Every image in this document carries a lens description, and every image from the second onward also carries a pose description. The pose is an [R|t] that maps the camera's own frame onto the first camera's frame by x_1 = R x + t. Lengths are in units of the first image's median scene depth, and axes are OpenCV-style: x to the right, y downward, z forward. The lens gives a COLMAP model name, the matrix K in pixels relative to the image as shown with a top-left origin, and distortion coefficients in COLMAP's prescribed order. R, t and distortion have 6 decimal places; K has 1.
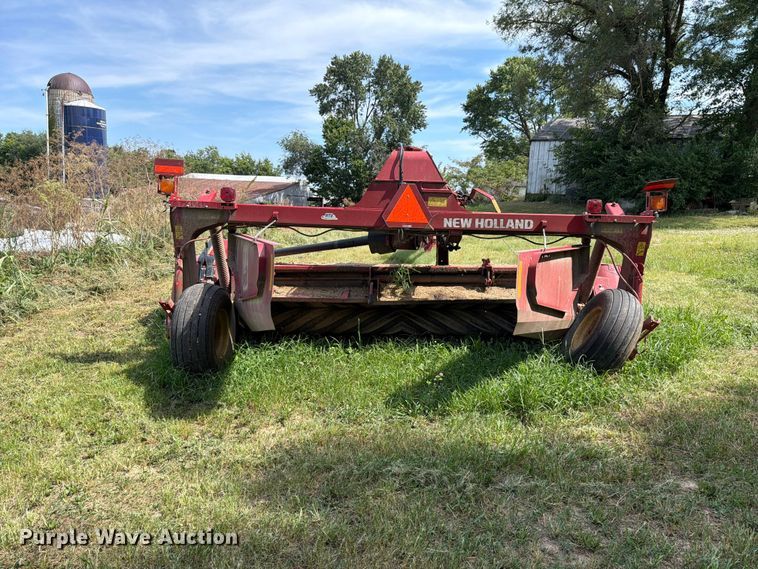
lens RADIAL K [[520.6, 0, 394.7], [0, 520.6, 299.2], [0, 0, 1]] dist [0.002811, -0.000050]
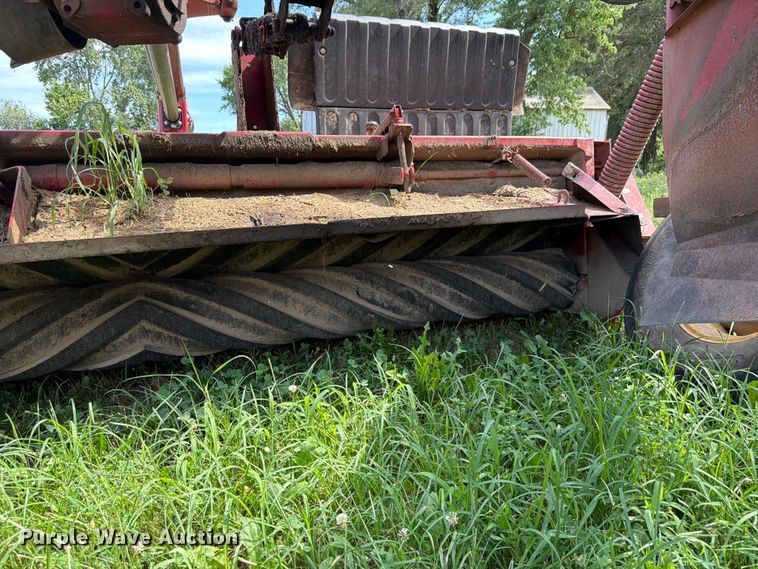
lens RADIAL K [[520.6, 0, 394.7], [0, 520.6, 299.2], [0, 0, 1]] dist [0.002811, -0.000050]
pose [[0.910004, -0.105721, 0.400893, 0.044797], [0.093666, 0.994367, 0.049611, 0.048626], [-0.403880, -0.007596, 0.914781, 1.106305]]
